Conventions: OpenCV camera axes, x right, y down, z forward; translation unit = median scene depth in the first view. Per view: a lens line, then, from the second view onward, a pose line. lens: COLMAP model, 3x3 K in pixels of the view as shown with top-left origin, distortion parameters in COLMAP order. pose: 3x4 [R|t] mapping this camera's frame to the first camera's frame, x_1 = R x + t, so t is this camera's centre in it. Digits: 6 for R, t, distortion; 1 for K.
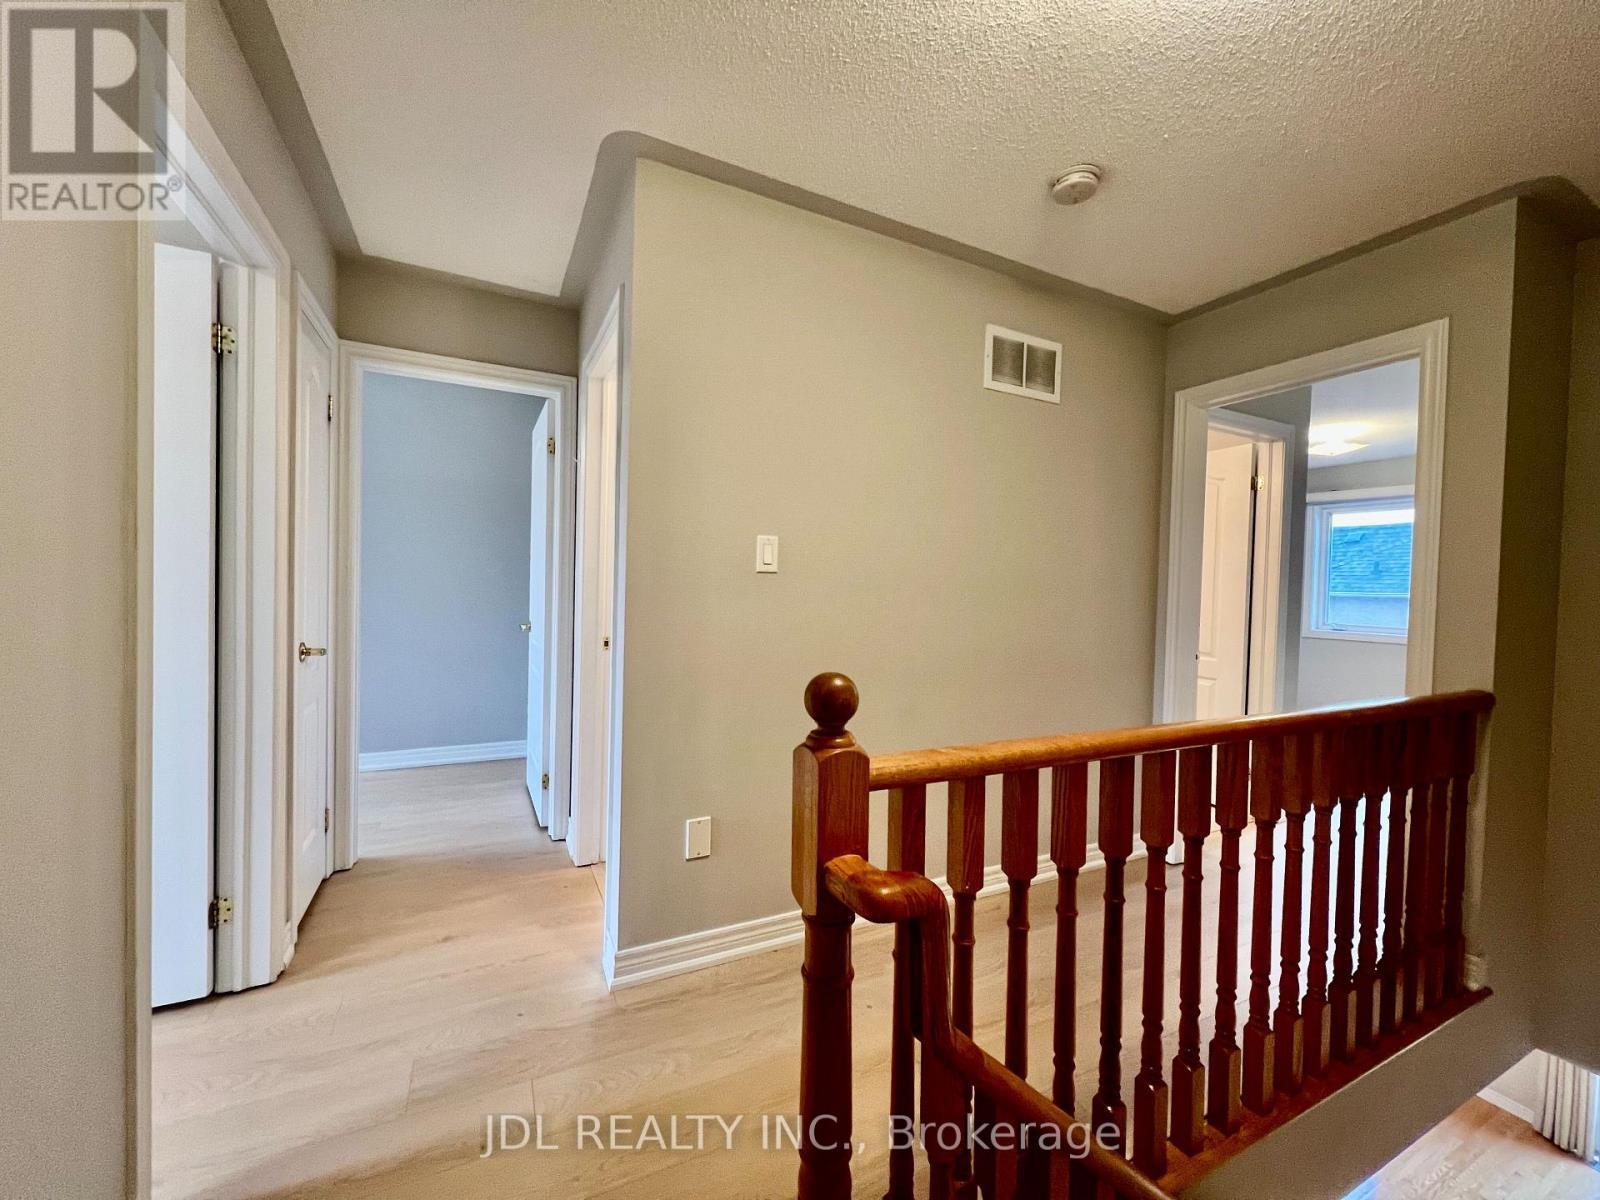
lens RADIAL K [[635.5, 0, 802.3], [0, 635.5, 601.3], [0, 0, 1]] dist [0.001465, -0.000317]
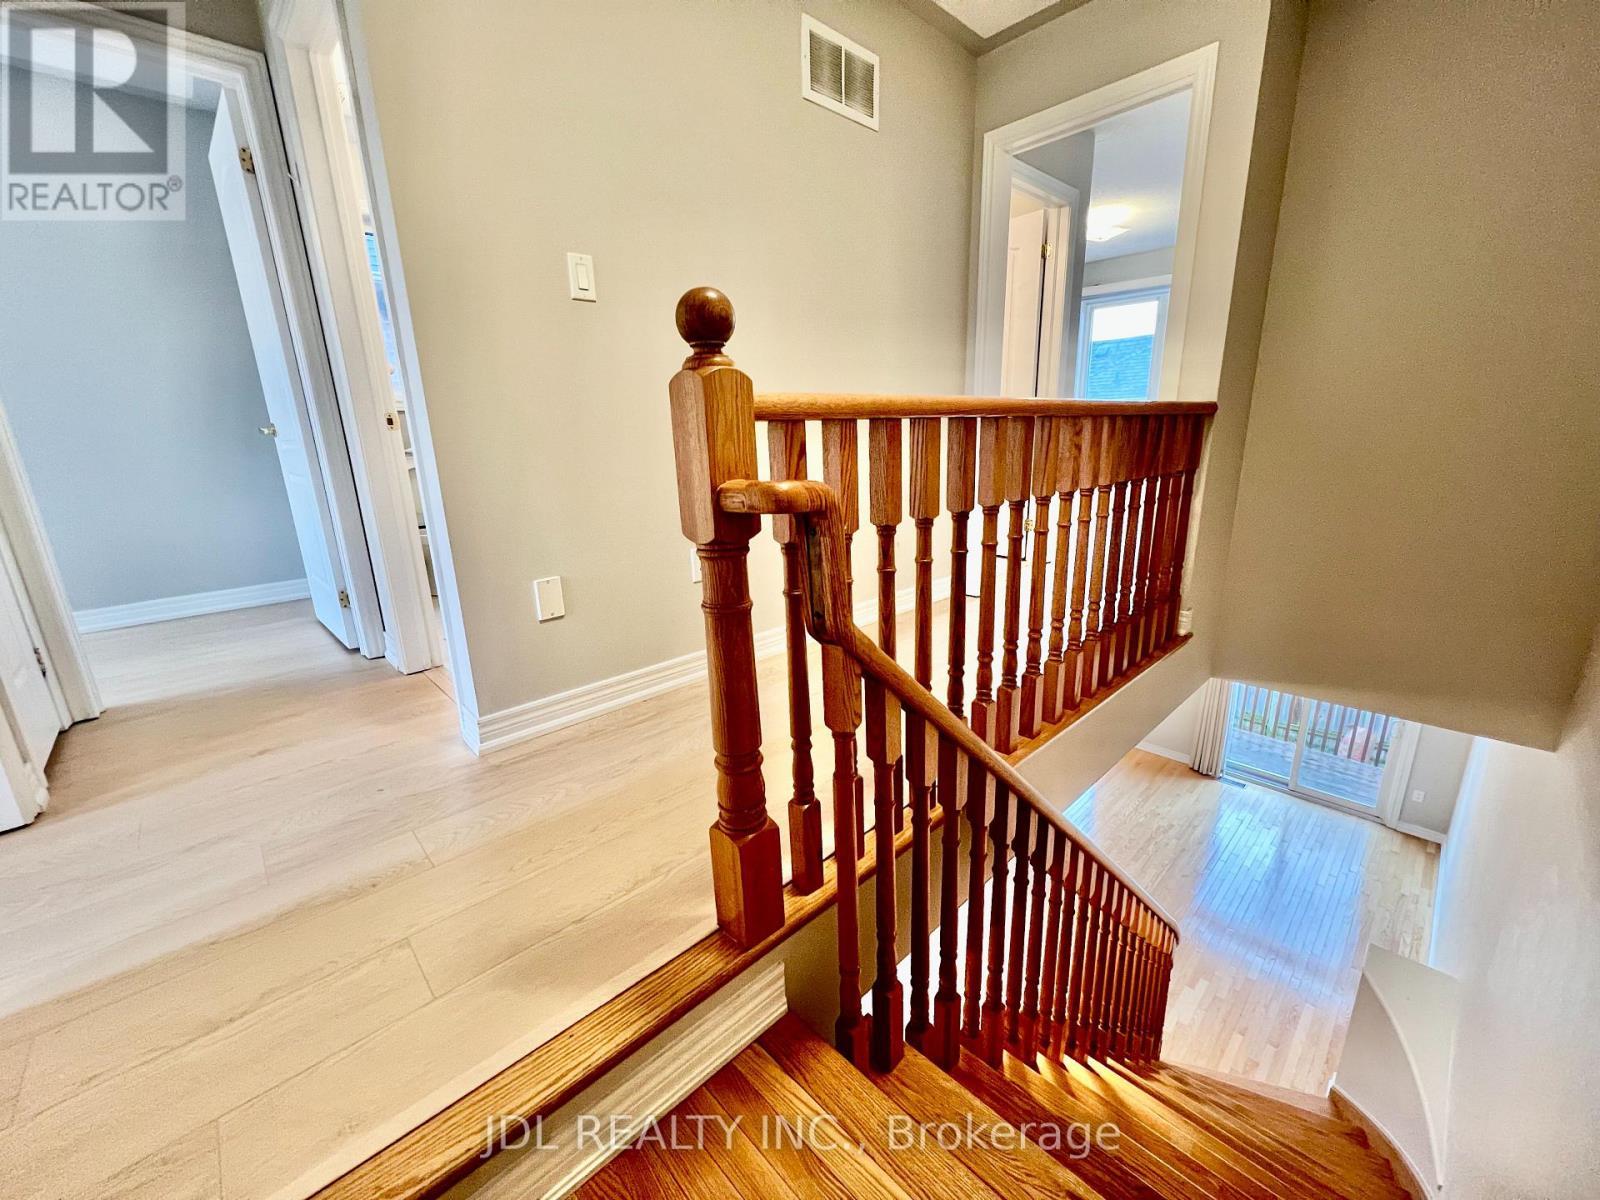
lens RADIAL K [[635.5, 0, 802.3], [0, 635.5, 601.3], [0, 0, 1]] dist [0.001465, -0.000317]
pose [[0.954474, -0.125903, 0.270423, -0.059121], [0.058113, 0.967675, 0.245414, 0.161498], [-0.292580, -0.218526, 0.930937, 0.004012]]
